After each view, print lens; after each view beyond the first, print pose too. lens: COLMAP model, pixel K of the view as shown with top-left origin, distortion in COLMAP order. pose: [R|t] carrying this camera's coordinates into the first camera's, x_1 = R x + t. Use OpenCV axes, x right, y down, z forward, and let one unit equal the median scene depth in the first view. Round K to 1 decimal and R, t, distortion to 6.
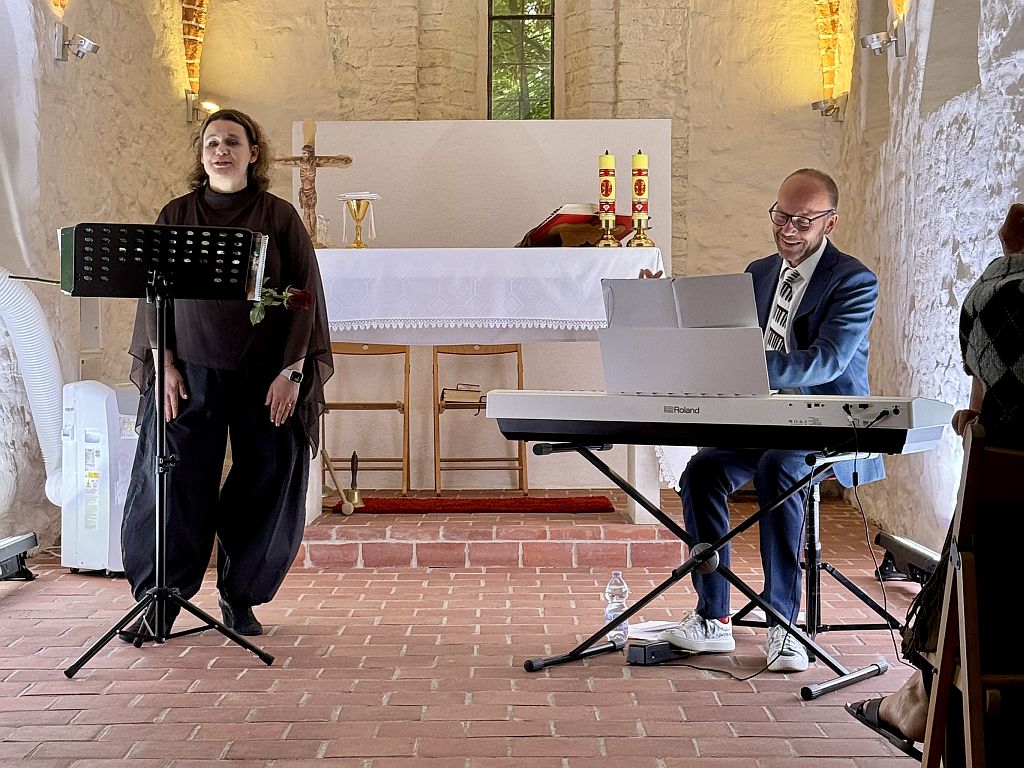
lens RADIAL K [[2129.3, 0, 503.8], [0, 2129.3, 349.1], [0, 0, 1]] dist [0.109924, 0.000000]
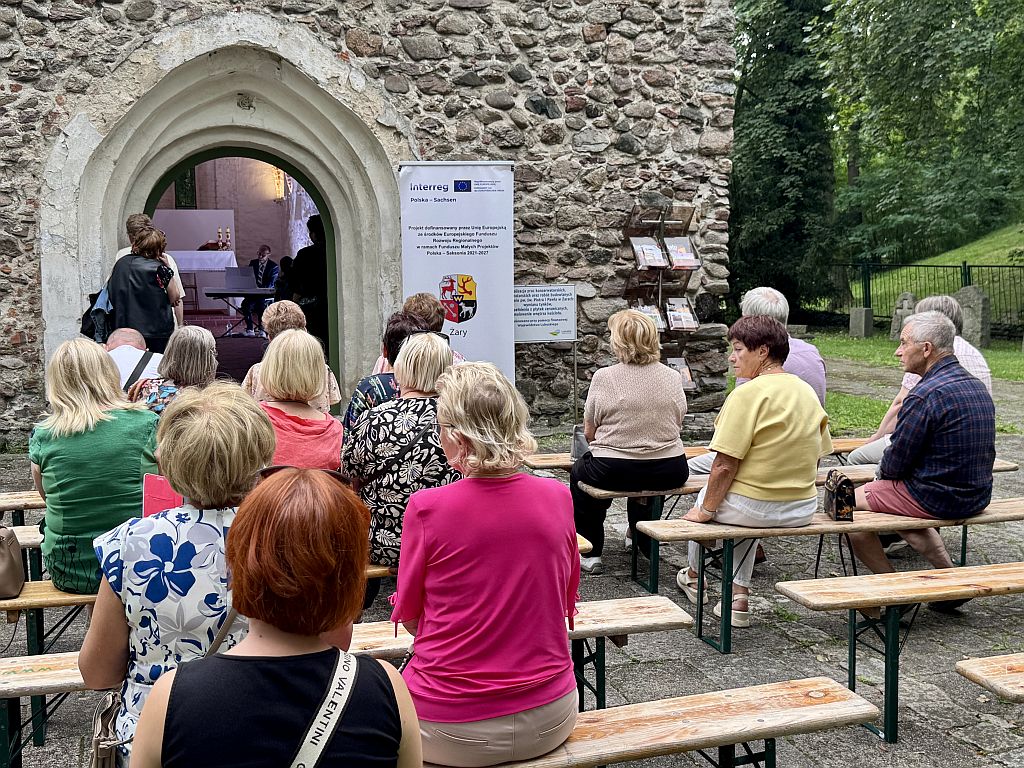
lens RADIAL K [[1239.8, 0, 511.8], [0, 1239.8, 393.5], [0, 0, 1]] dist [-0.016759, 0.000000]
pose [[0.953613, -0.038004, 0.298627, -0.142523], [0.002161, 0.992838, 0.119448, -0.058526], [-0.301028, -0.113262, 0.946865, -1.510232]]
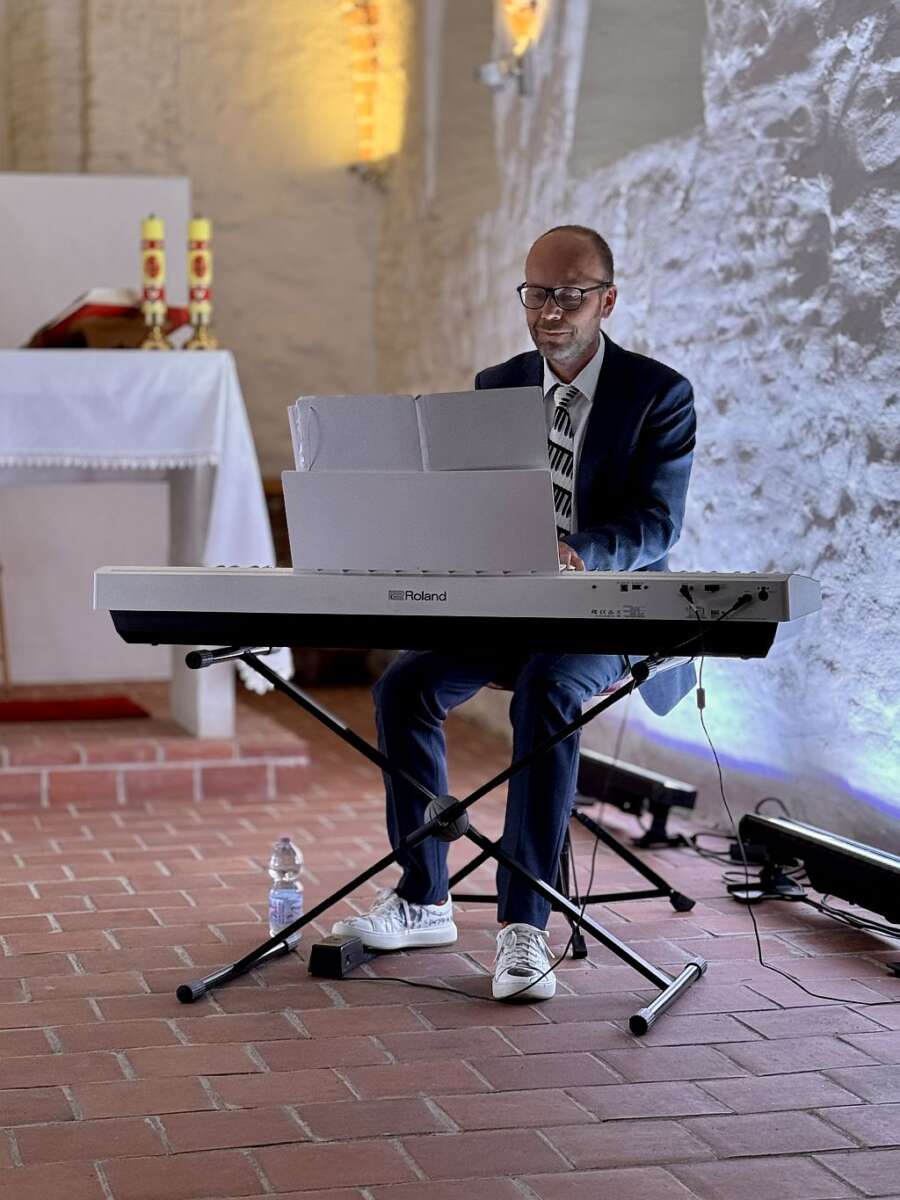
lens RADIAL K [[2480.4, 0, 408.6], [0, 2480.4, 609.6], [0, 0, 1]] dist [0.155172, 0.000000]
pose [[0.972245, -0.019157, 0.233178, -0.064416], [0.006925, 0.998562, 0.053163, -0.005235], [-0.233861, -0.050073, 0.970980, 0.170368]]
